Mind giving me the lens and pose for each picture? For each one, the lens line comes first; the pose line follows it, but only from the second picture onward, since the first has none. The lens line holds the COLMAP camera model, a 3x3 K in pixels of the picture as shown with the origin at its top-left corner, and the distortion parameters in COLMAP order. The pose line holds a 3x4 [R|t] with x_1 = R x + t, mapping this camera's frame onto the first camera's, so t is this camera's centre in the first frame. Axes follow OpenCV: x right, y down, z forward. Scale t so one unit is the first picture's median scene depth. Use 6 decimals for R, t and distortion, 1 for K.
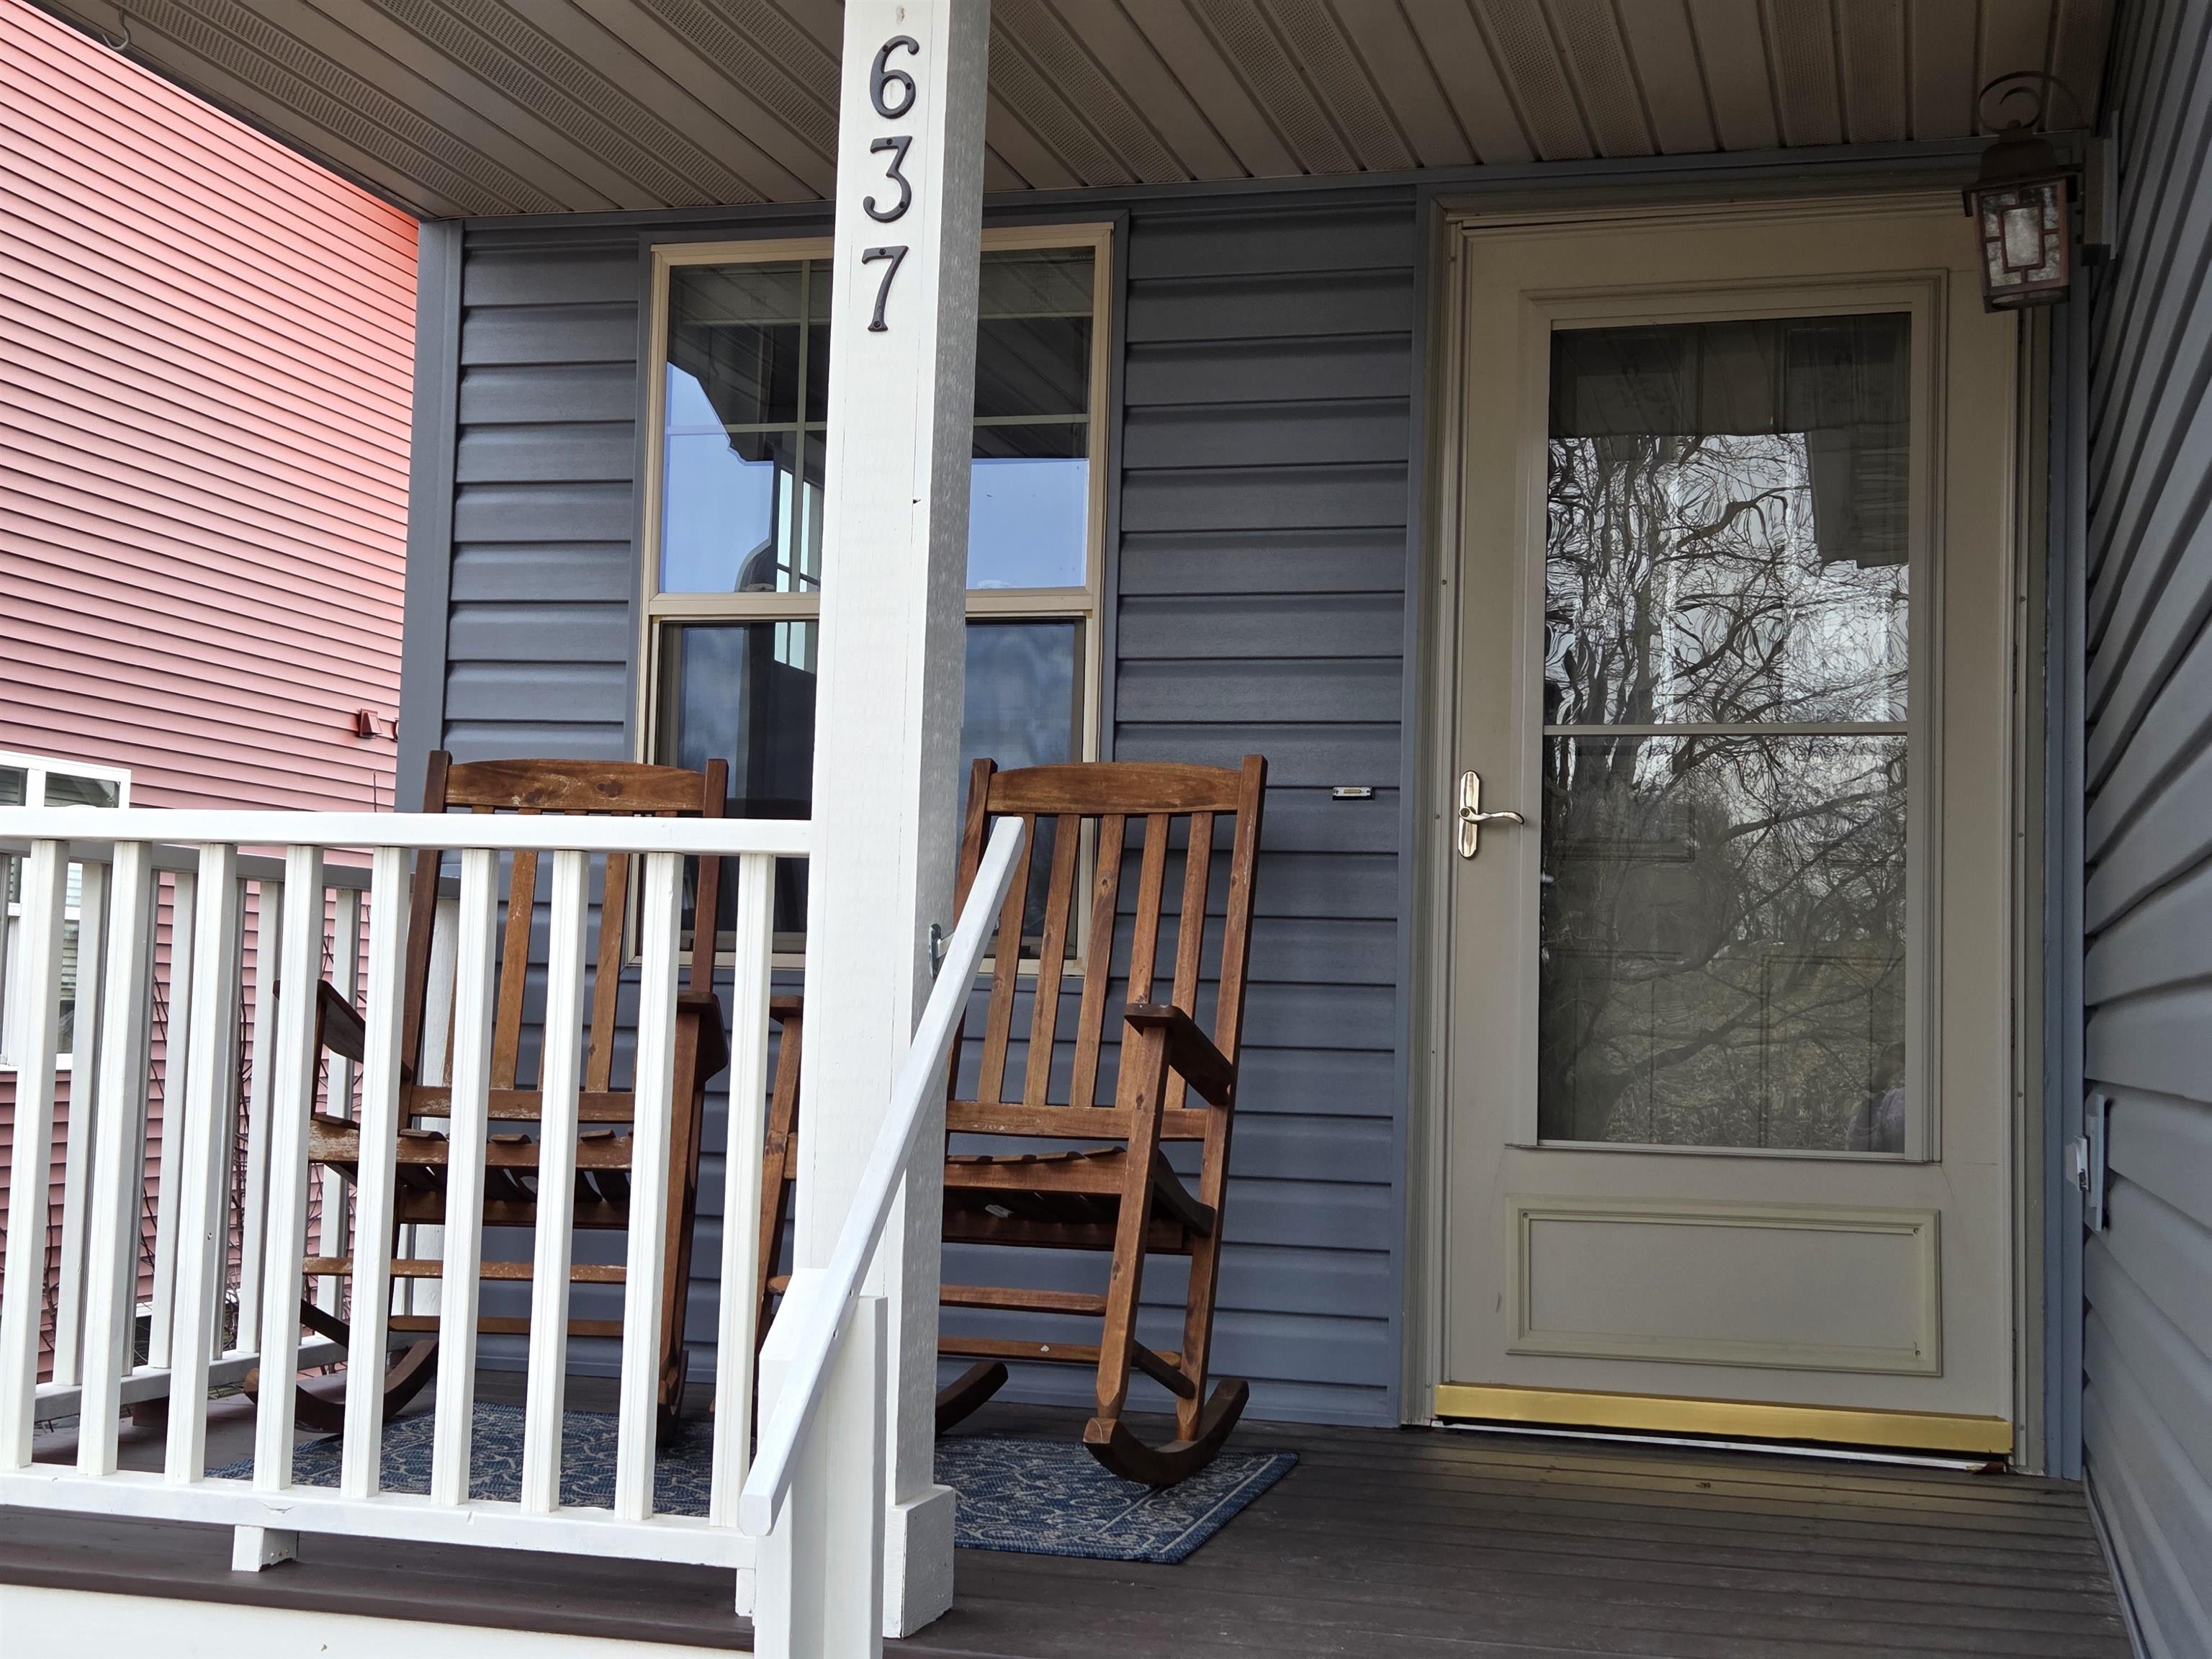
lens RADIAL K [[2879.5, 0, 1106.0], [0, 2879.5, 829.5], [0, 0, 1]] dist [0.026051, 0.038718]
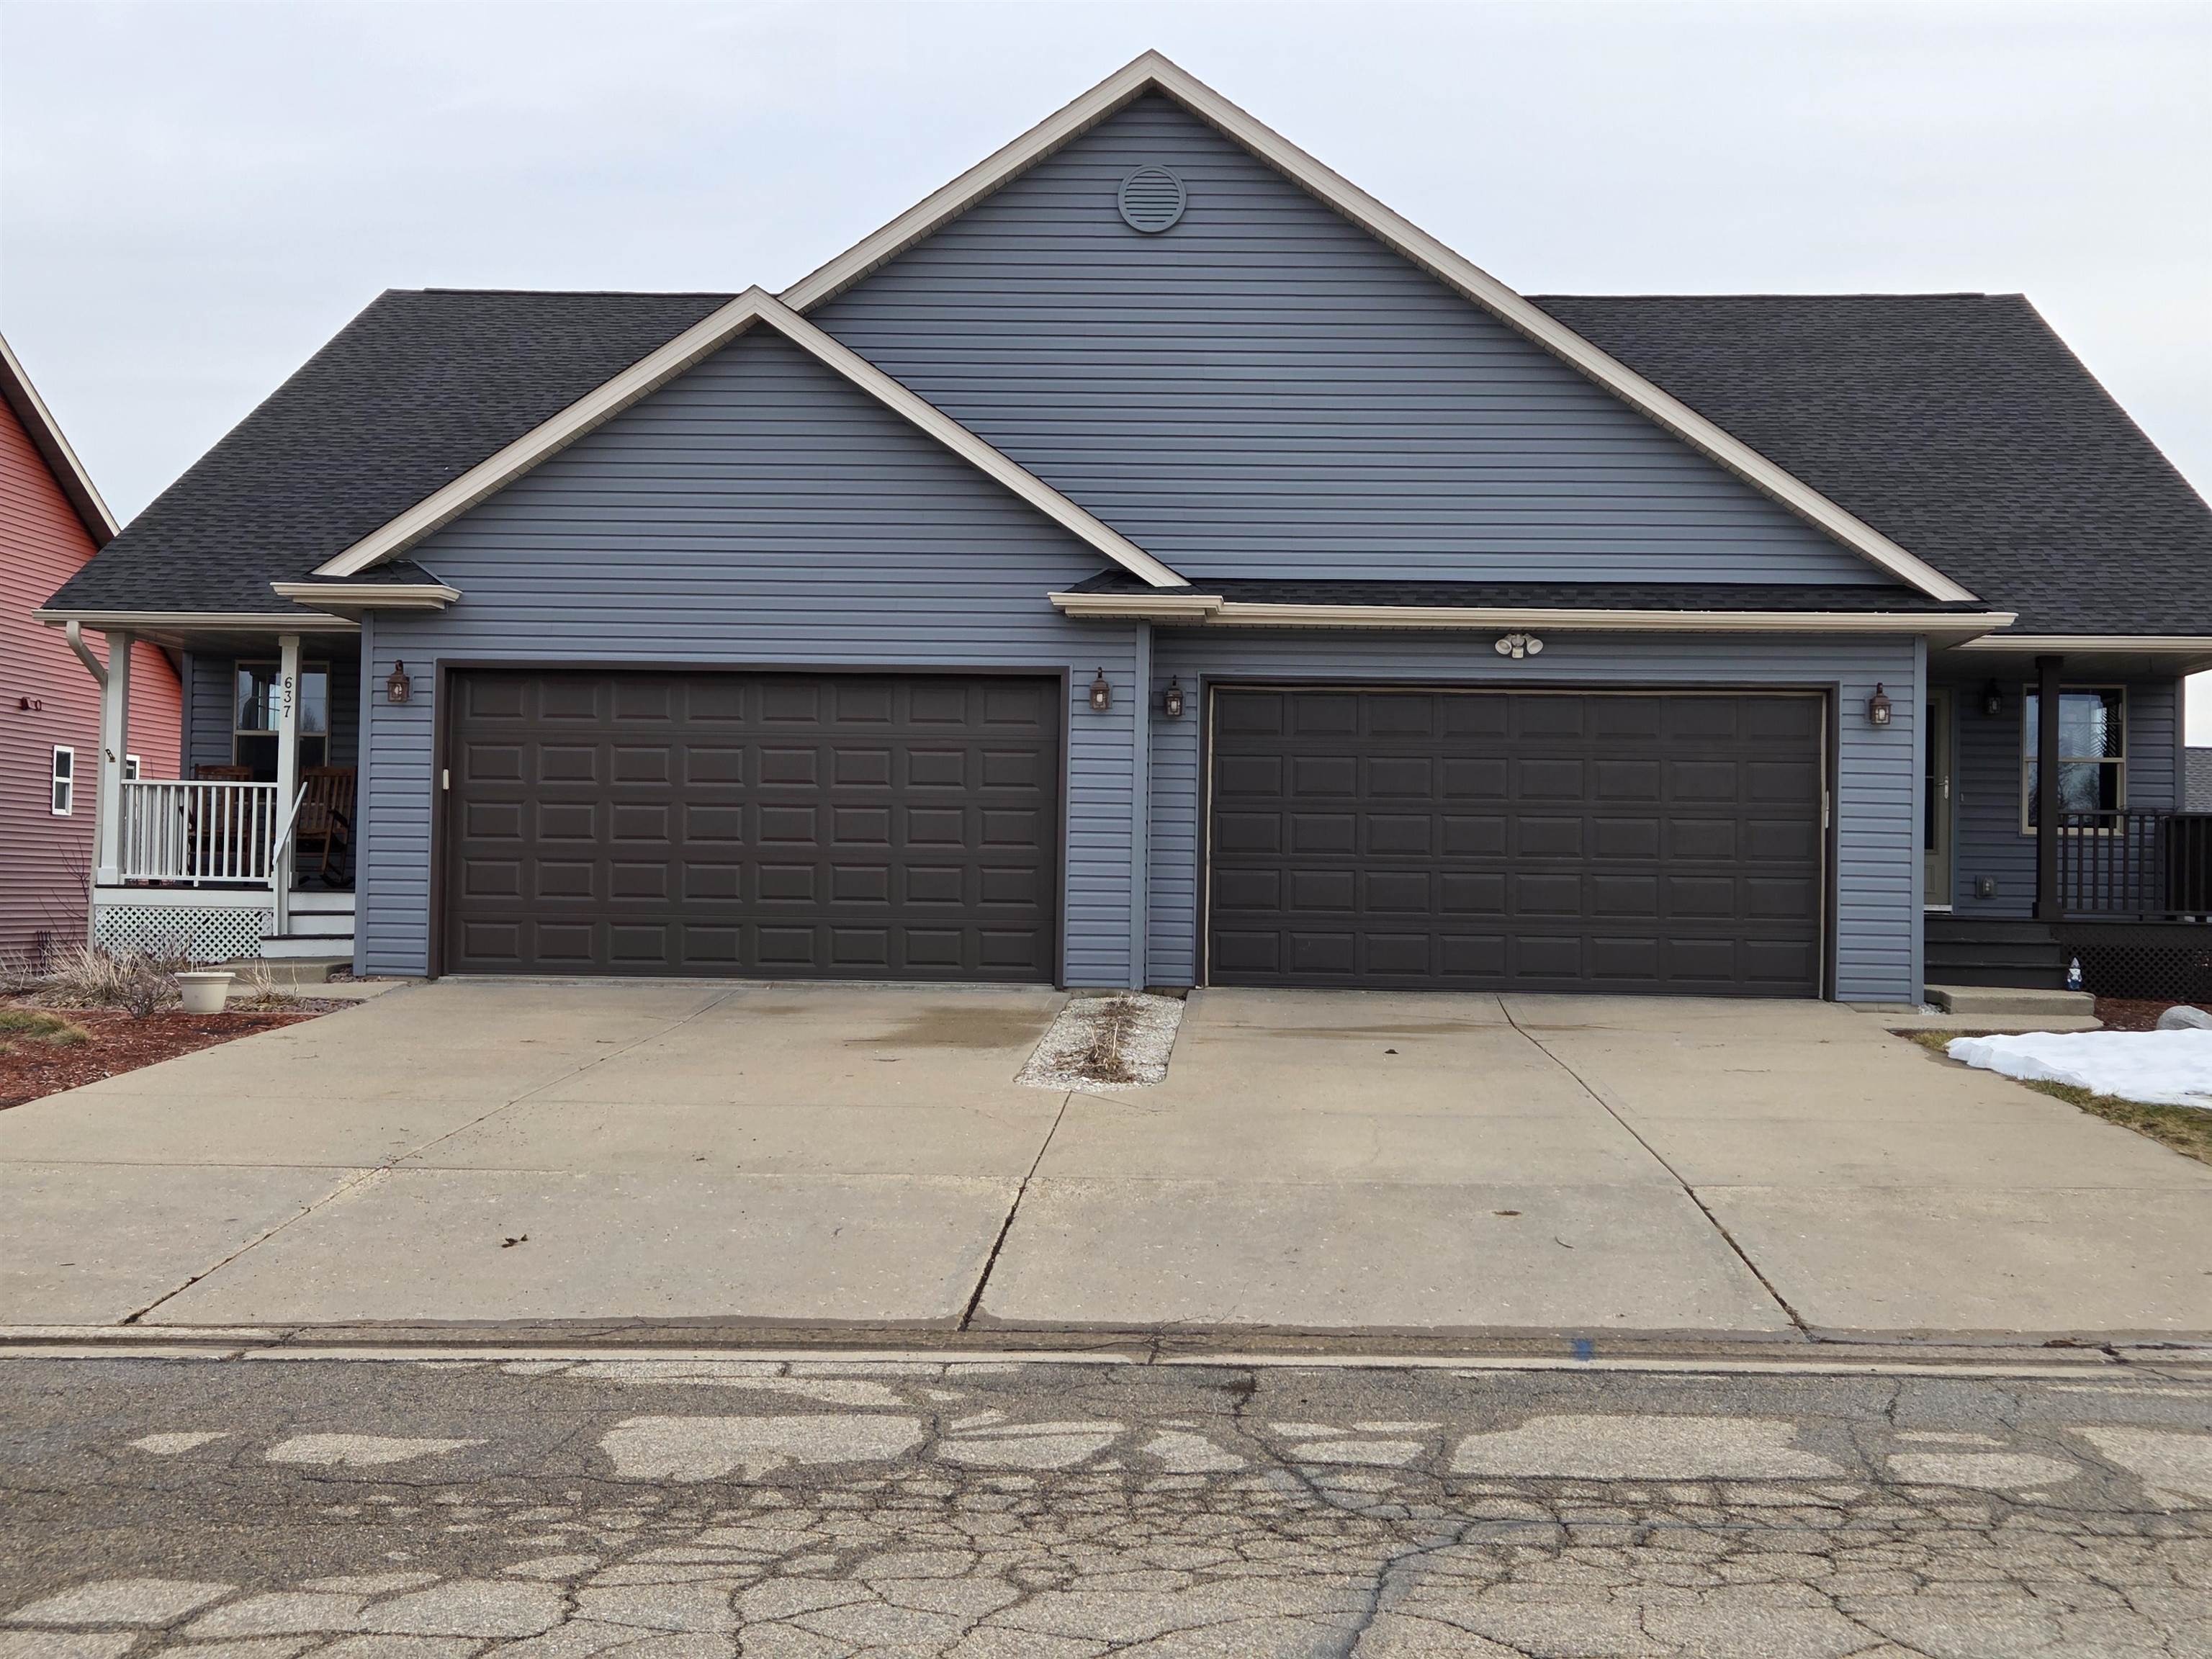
lens RADIAL K [[2879.5, 0, 1106.0], [0, 2879.5, 829.5], [0, 0, 1]] dist [0.026051, 0.038718]
pose [[0.977579, -0.010498, 0.210305, 0.402362], [0.001477, 0.999074, 0.043003, -0.191262], [-0.210562, -0.041728, 0.976690, -6.429075]]
